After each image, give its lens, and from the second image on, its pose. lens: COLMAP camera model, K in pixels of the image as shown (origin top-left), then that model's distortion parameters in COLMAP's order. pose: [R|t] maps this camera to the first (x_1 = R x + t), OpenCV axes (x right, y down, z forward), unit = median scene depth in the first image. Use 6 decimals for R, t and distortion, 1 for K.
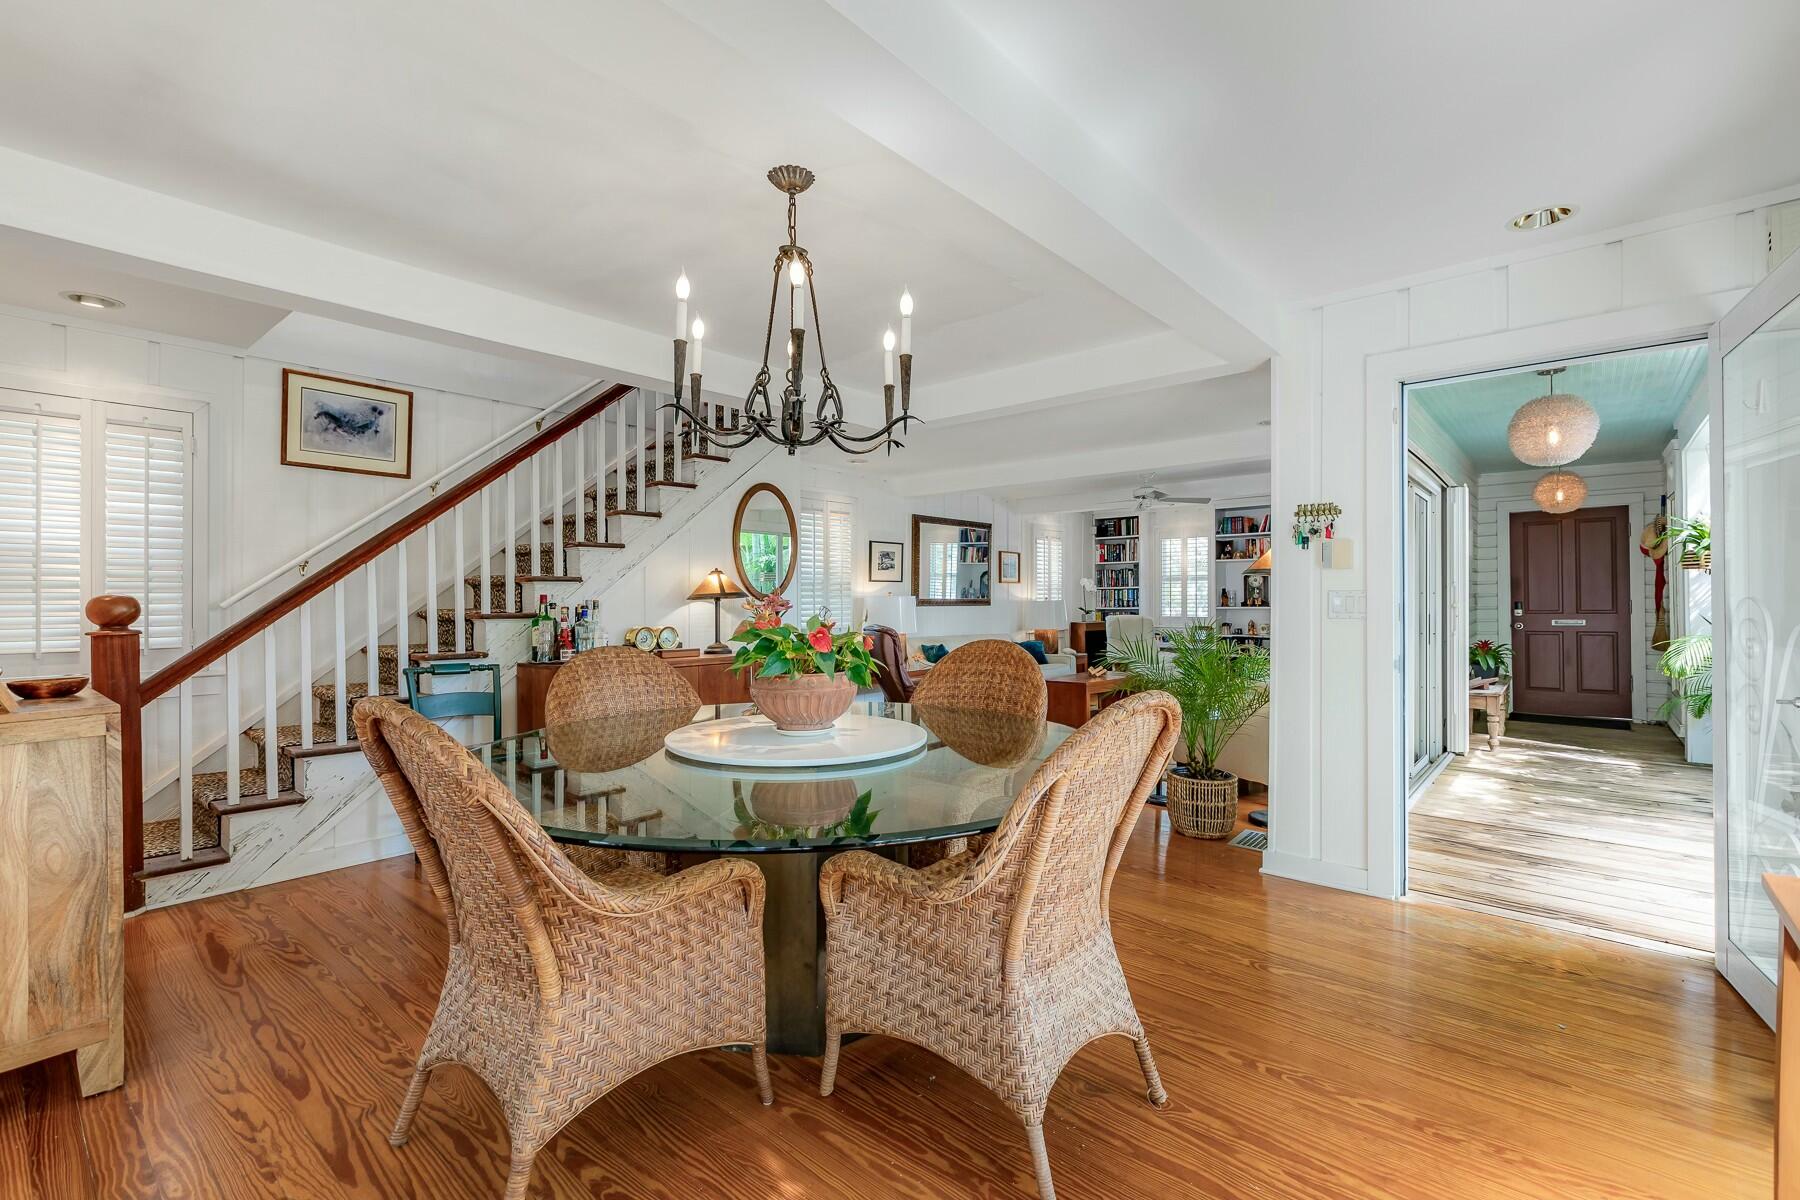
lens RADIAL K [[798.1, 0, 900.0], [0, 798.1, 600.0], [0, 0, 1]] dist [0.009736, -0.000186]
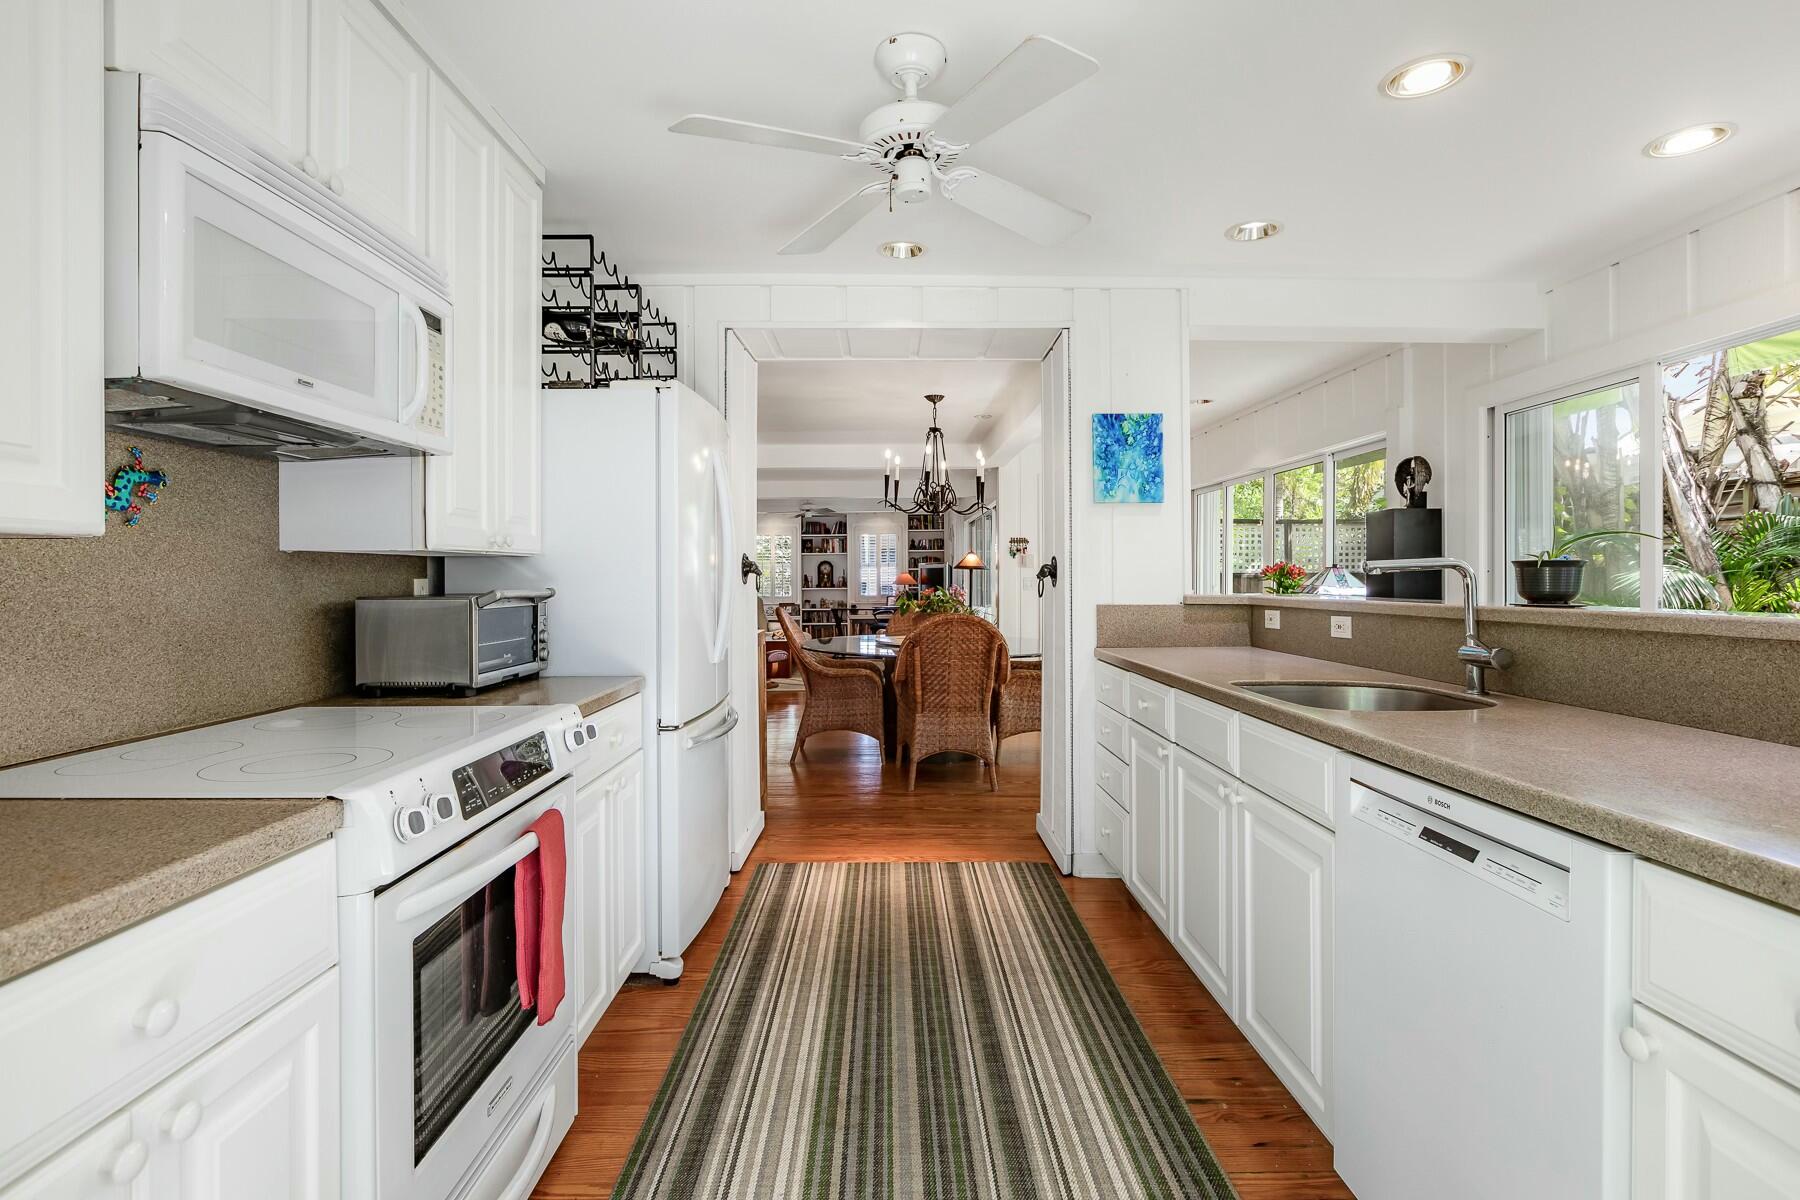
lens RADIAL K [[842.7, 0, 898.0], [0, 842.7, 581.0], [0, 0, 1]] dist [0.000198, 0.000008]
pose [[0.747380, 0.002209, 0.664394, -1.096562], [0.000789, 0.999991, -0.004212, 0.007630], [-0.664397, 0.003672, 0.747371, -0.447638]]
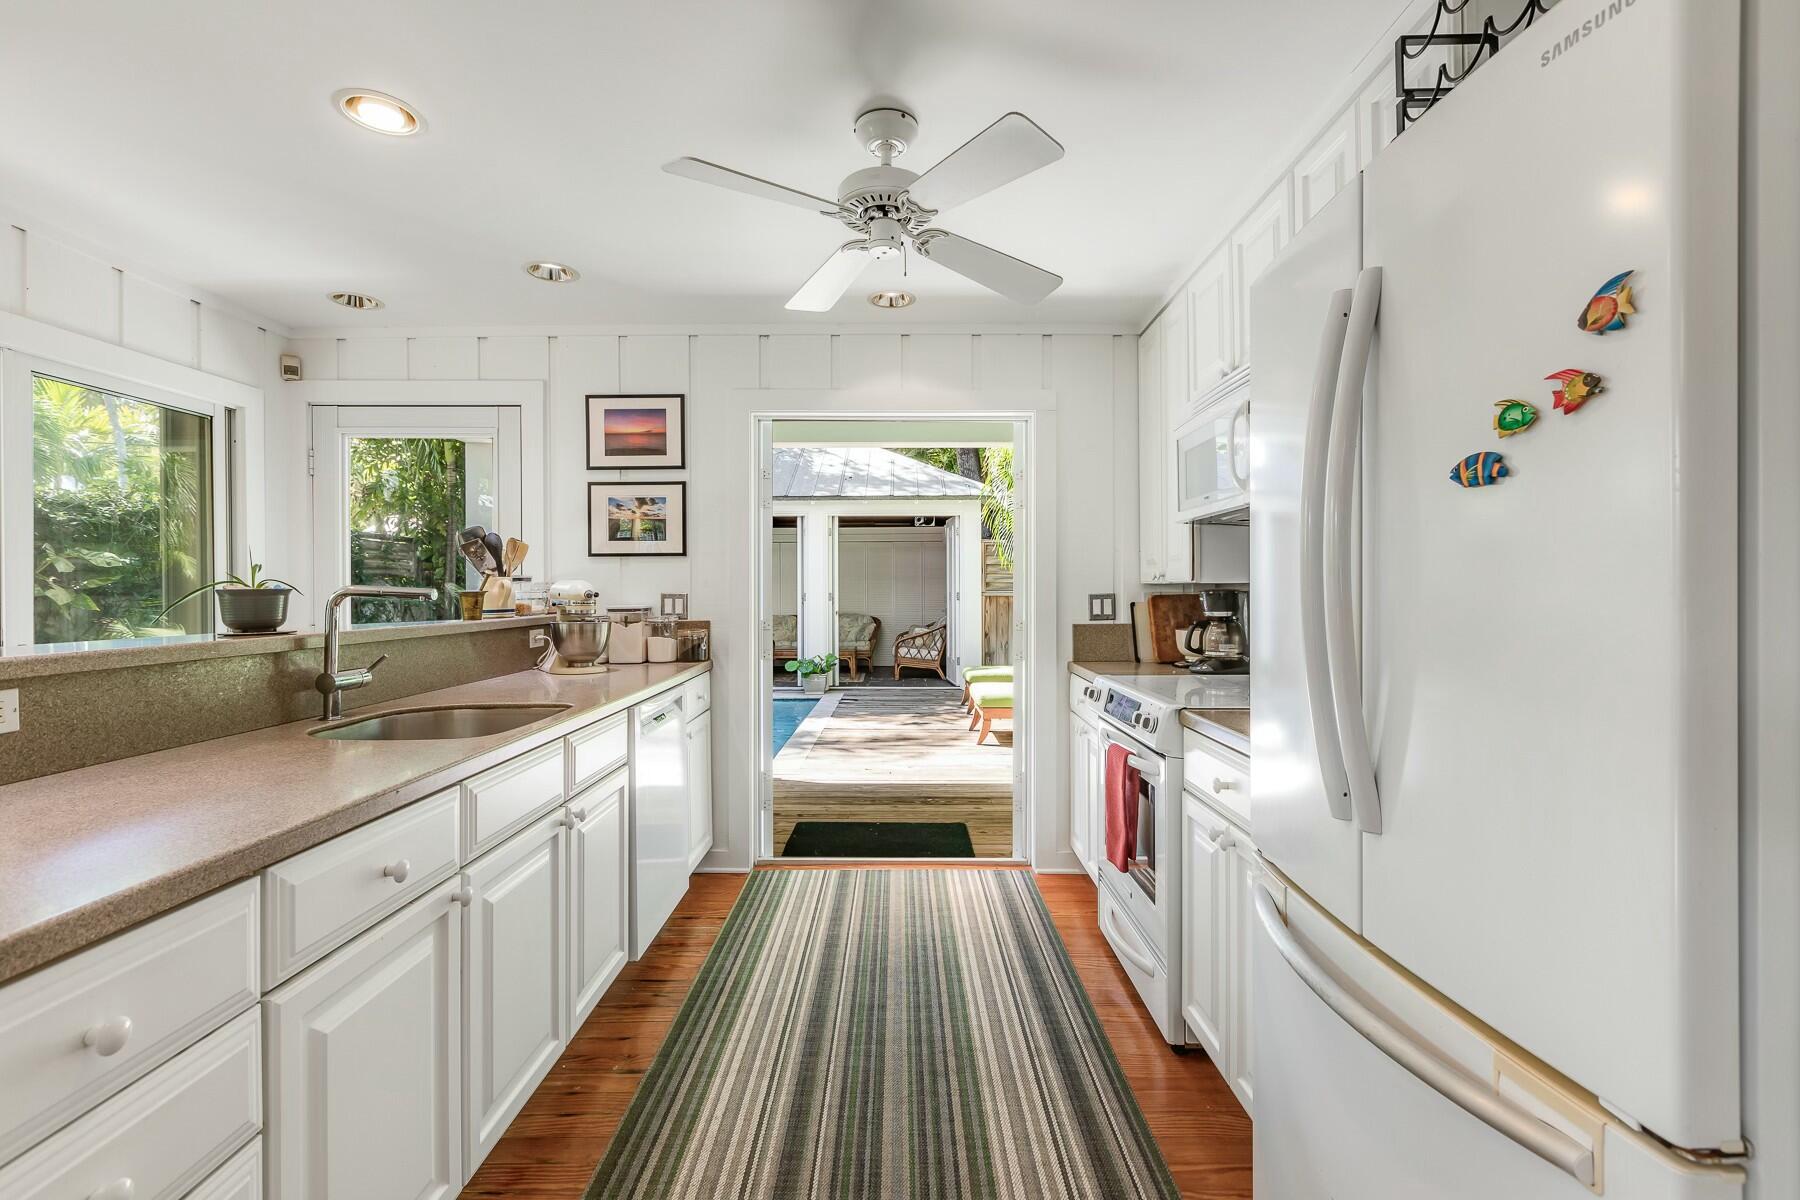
lens RADIAL K [[800.2, 0, 898.4], [0, 800.2, 589.4], [0, 0, 1]] dist [0.002096, 0.000126]
pose [[-0.757309, 0.009435, -0.652988, -0.424215], [0.005077, 0.999950, 0.008560, -0.008976], [0.653037, 0.003167, -0.757320, 0.319106]]
